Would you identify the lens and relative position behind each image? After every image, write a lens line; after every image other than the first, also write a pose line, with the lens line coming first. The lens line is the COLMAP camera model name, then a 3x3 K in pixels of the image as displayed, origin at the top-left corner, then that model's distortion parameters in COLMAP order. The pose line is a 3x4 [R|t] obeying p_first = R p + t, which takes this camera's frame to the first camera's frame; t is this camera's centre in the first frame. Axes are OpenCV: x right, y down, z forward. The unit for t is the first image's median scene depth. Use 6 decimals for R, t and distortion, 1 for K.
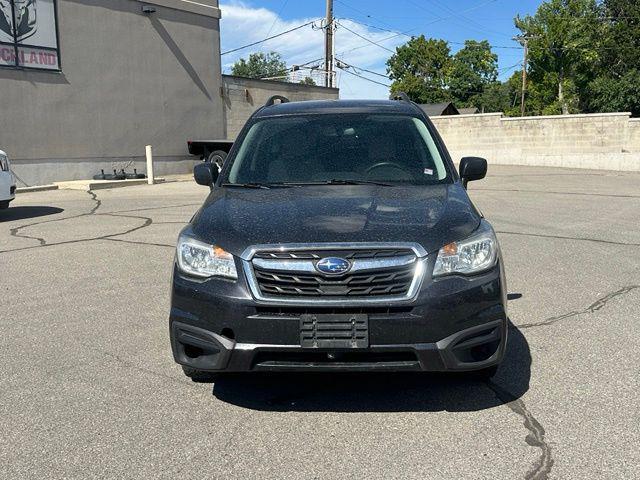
lens RADIAL K [[663.0, 0, 313.4], [0, 663.0, 241.9], [0, 0, 1]] dist [0.179633, -0.376476]
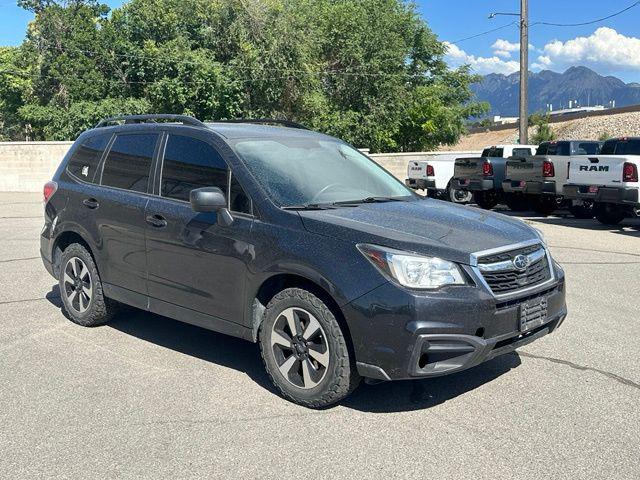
lens RADIAL K [[663.0, 0, 313.4], [0, 663.0, 241.9], [0, 0, 1]] dist [0.179633, -0.376476]
pose [[0.655971, -0.084972, 0.749988, -0.182534], [0.114084, 0.993389, 0.012767, -0.009636], [-0.746114, 0.077187, 0.661329, 0.071833]]
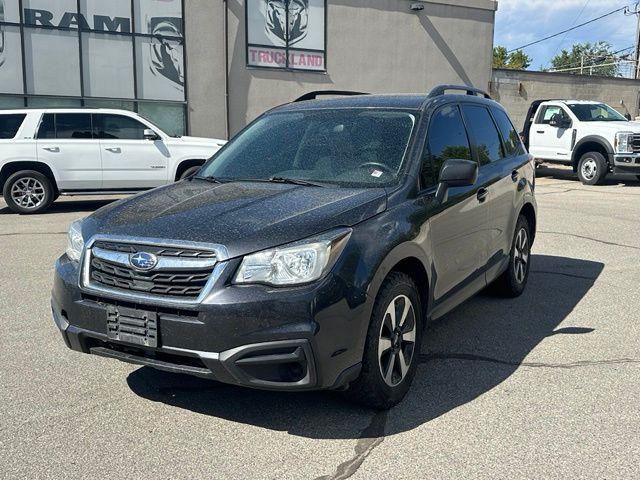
lens RADIAL K [[663.0, 0, 313.4], [0, 663.0, 241.9], [0, 0, 1]] dist [0.179633, -0.376476]
pose [[0.894835, 0.087962, -0.437646, 0.109058], [-0.085666, 0.996009, 0.025029, -0.006170], [0.438101, 0.015094, 0.898799, 0.033230]]
